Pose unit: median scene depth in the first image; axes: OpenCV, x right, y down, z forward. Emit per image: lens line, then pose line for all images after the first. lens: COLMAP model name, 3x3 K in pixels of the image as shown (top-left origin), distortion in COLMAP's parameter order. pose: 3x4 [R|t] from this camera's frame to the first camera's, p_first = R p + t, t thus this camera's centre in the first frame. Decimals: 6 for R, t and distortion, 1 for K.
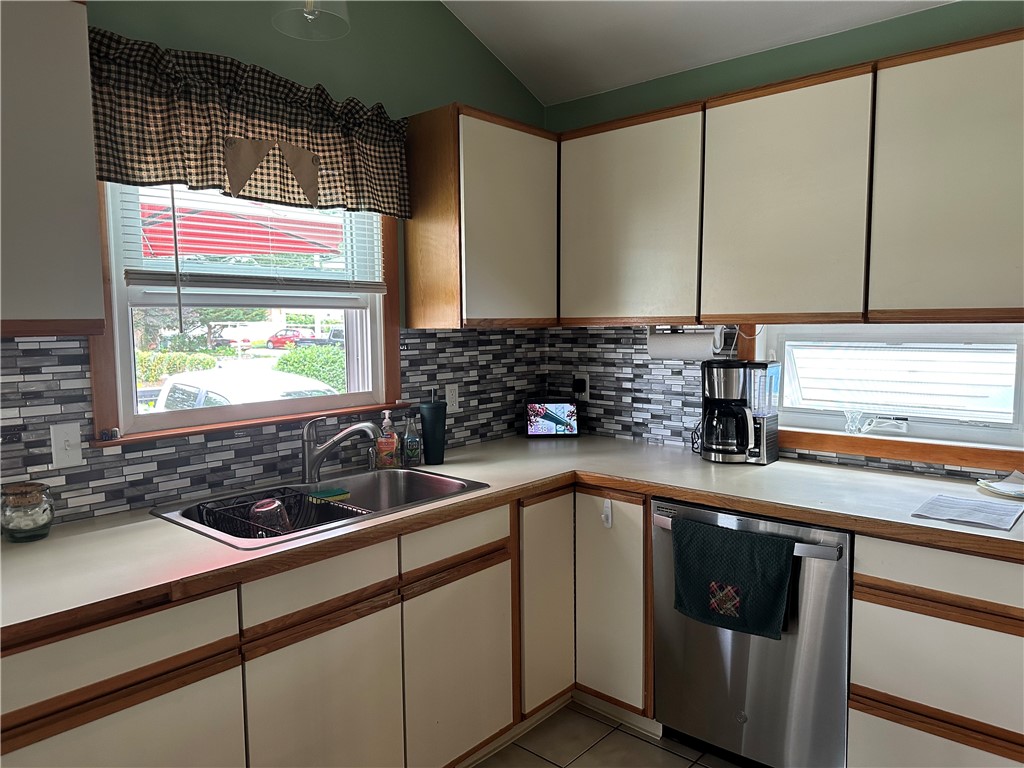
lens RADIAL K [[697.8, 0, 510.3], [0, 697.8, 393.0], [0, 0, 1]] dist [0.022037, -0.032875]
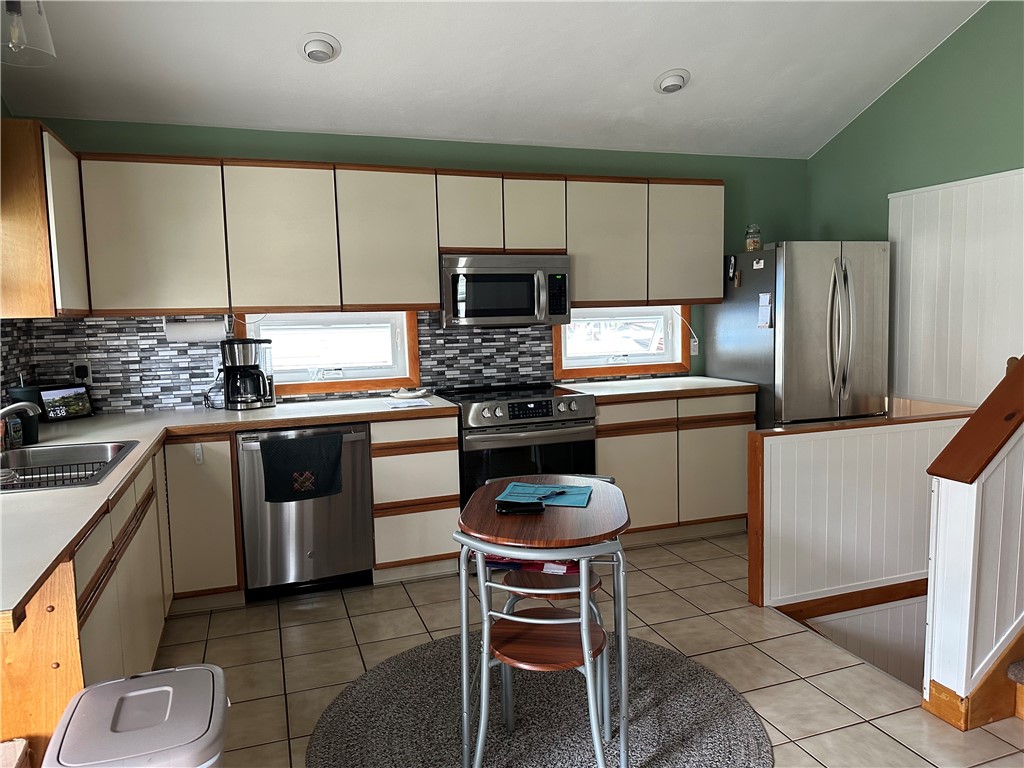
lens RADIAL K [[697.8, 0, 516.9], [0, 697.8, 383.1], [0, 0, 1]] dist [0.022037, -0.032875]
pose [[0.469677, -0.088448, 0.878397, -1.021701], [0.106777, 0.993356, 0.042930, 0.061782], [-0.876358, 0.073629, 0.476000, -0.260817]]
